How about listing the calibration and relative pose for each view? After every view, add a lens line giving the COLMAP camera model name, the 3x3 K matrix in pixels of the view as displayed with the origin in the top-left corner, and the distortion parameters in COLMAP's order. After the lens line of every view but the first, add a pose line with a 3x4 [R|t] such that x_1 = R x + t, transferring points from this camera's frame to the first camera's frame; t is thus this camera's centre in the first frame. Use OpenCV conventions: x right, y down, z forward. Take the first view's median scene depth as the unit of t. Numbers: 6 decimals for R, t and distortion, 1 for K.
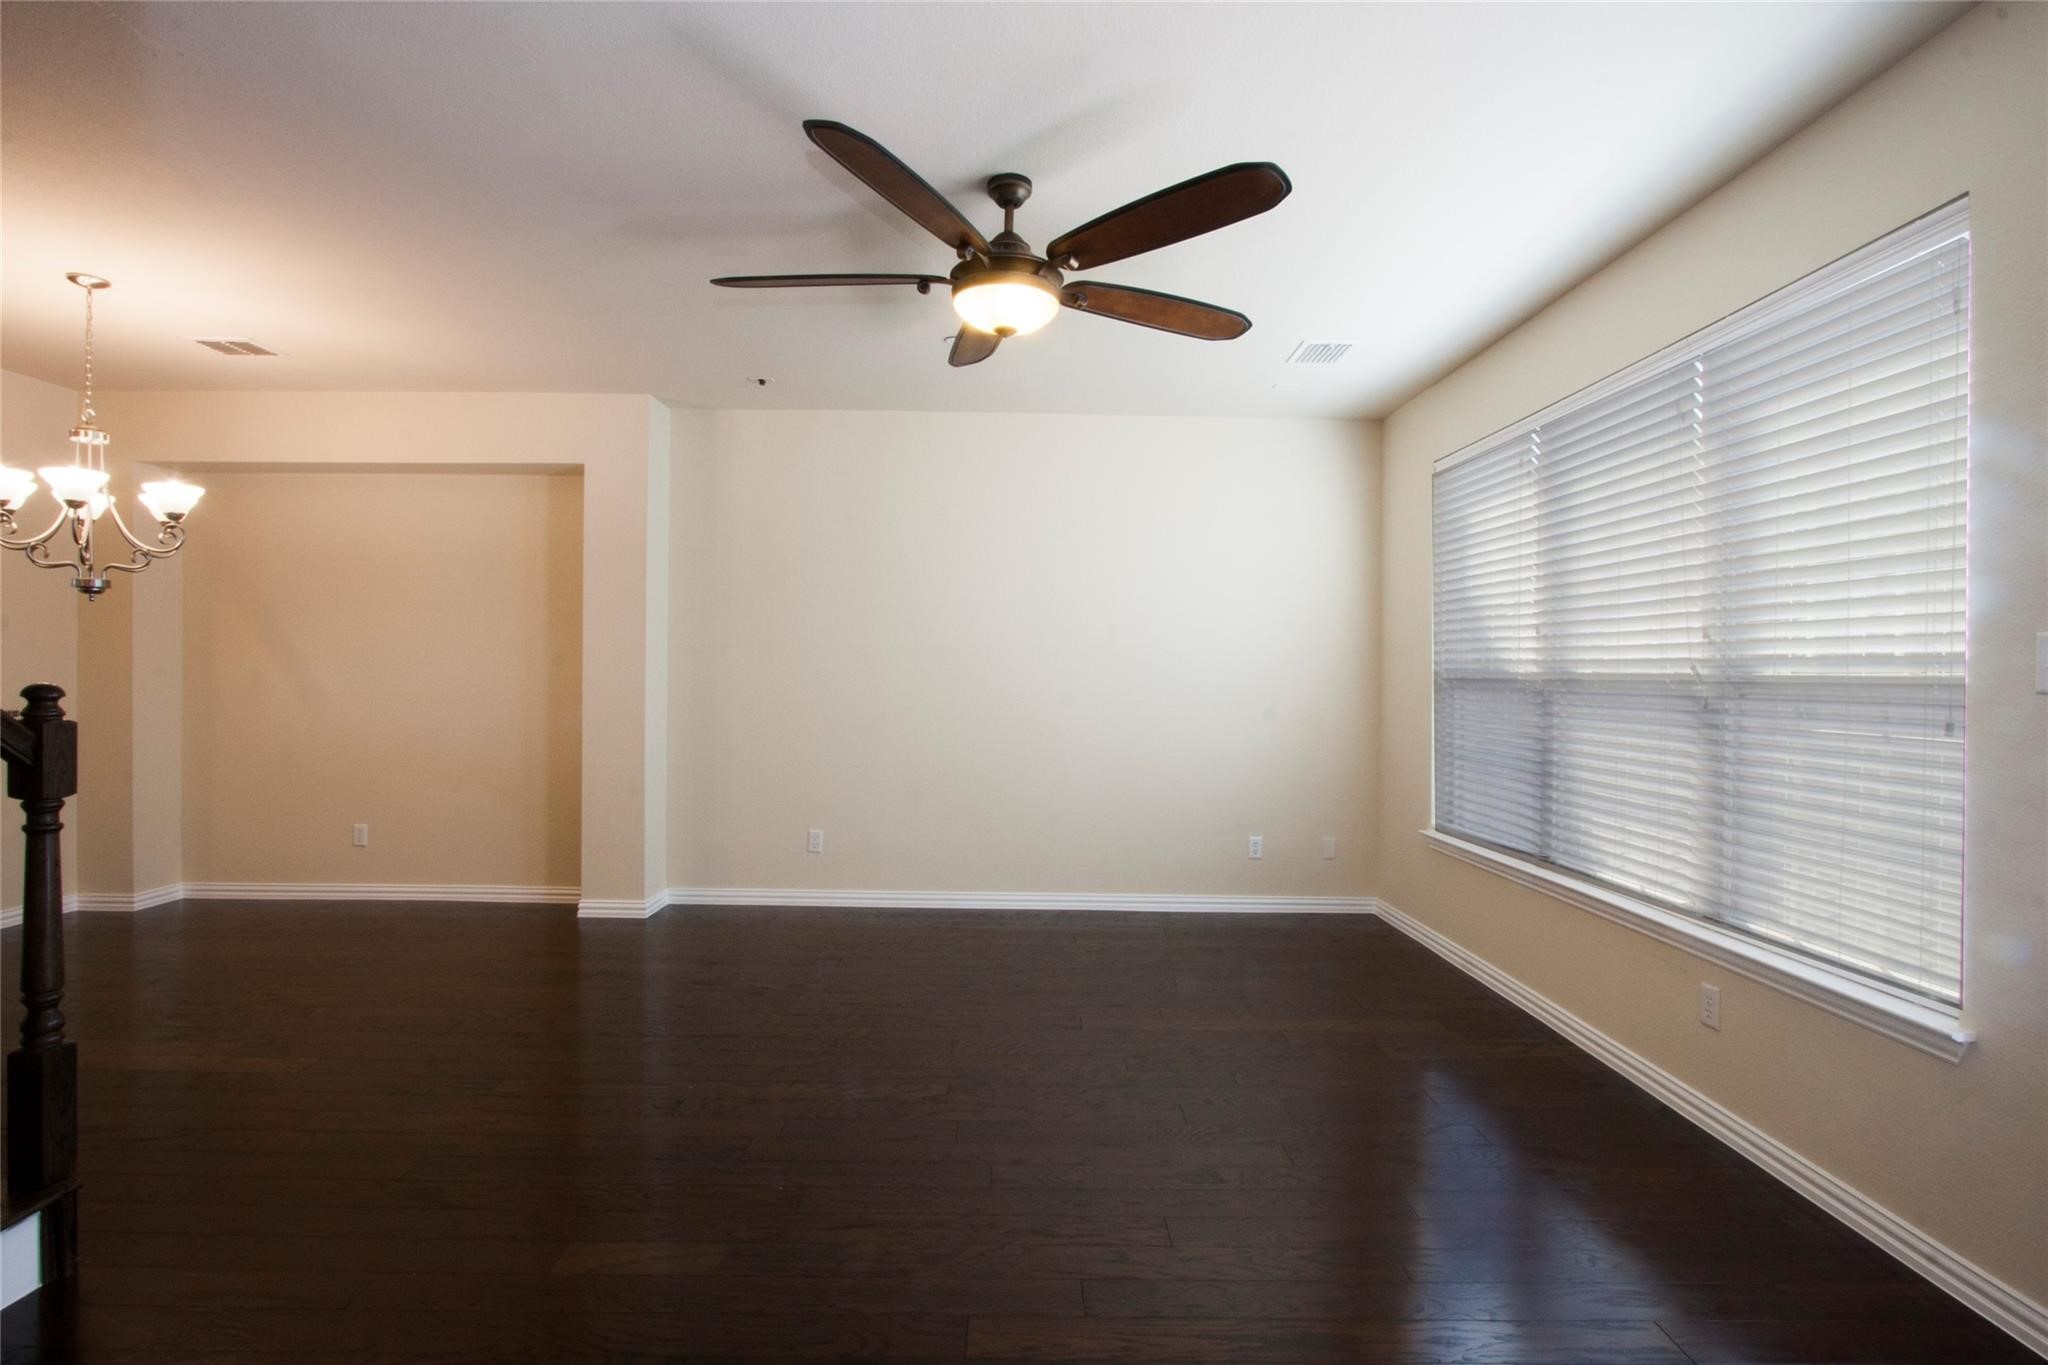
lens RADIAL K [[1009.5, 0, 1024.0], [0, 1009.5, 682.5], [0, 0, 1]] dist [0.002477, 0.000308]
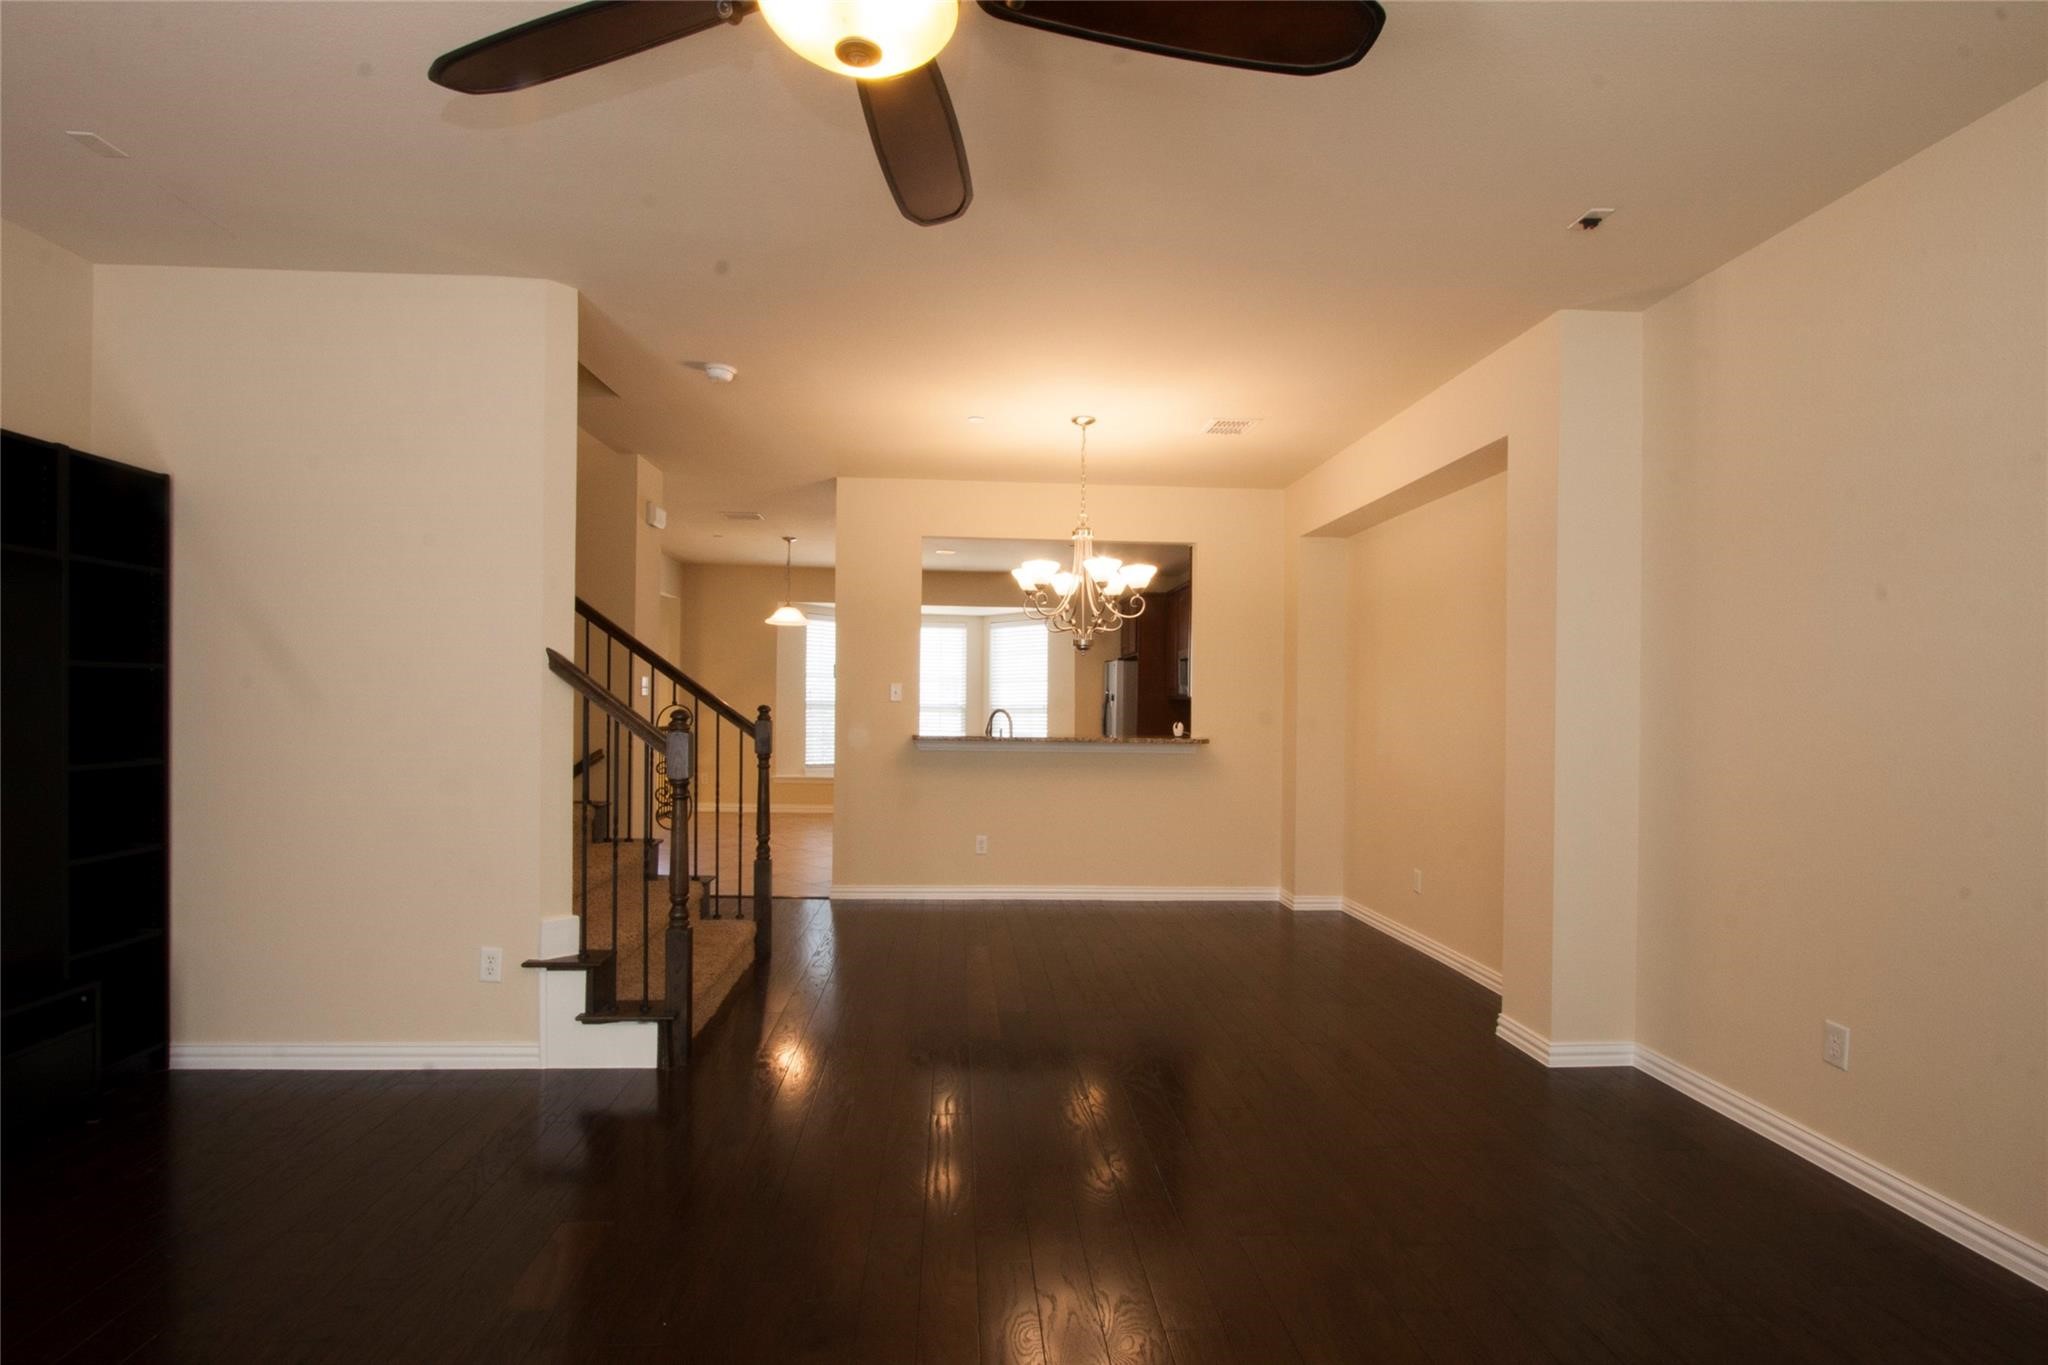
lens RADIAL K [[1009.5, 0, 1024.0], [0, 1009.5, 682.5], [0, 0, 1]] dist [0.002477, 0.000308]
pose [[0.052098, -0.031822, -0.998135, 0.298077], [-0.020023, 0.999258, -0.032903, 0.001999], [0.998441, 0.021700, 0.051422, 0.603719]]
